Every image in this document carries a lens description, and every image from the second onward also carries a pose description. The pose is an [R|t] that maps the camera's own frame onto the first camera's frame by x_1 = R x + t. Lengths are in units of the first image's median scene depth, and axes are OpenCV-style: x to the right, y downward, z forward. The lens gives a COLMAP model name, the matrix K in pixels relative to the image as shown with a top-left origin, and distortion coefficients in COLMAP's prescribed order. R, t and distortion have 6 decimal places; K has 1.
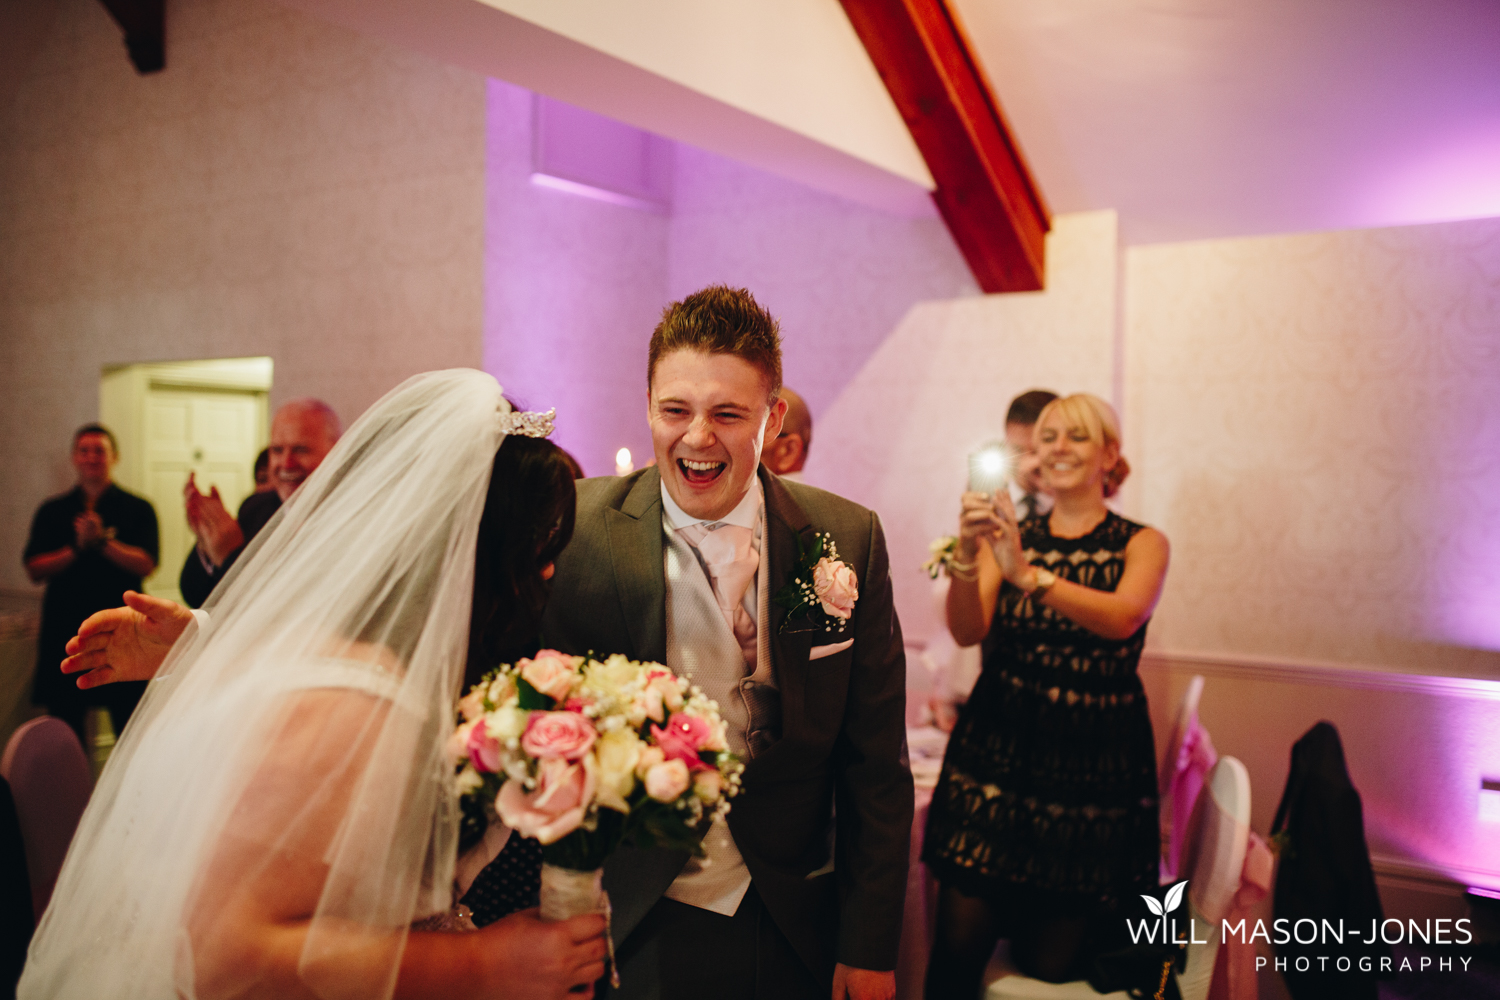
lens RADIAL K [[1517.8, 0, 750.8], [0, 1517.8, 498.0], [0, 0, 1]] dist [-0.007795, 0.000000]
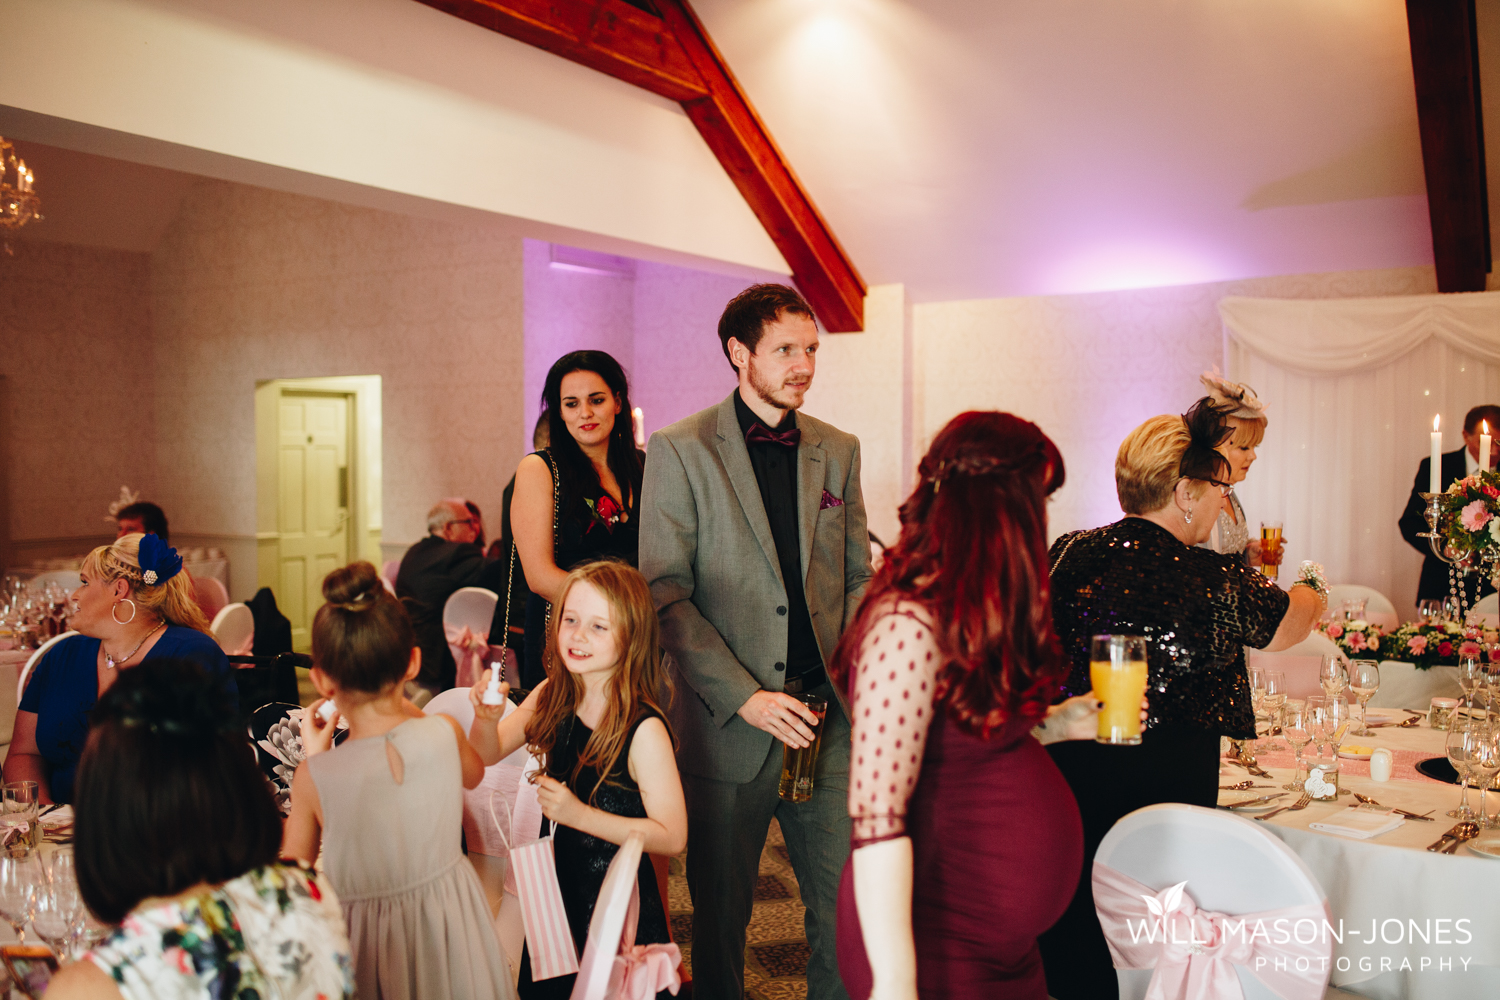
lens RADIAL K [[1517.8, 0, 748.2], [0, 1517.8, 497.6], [0, 0, 1]] dist [-0.007795, 0.000000]
pose [[0.999379, -0.017405, 0.030634, 0.014166], [0.016910, 0.999723, 0.016359, 0.015491], [-0.030910, -0.015831, 0.999397, -0.655164]]
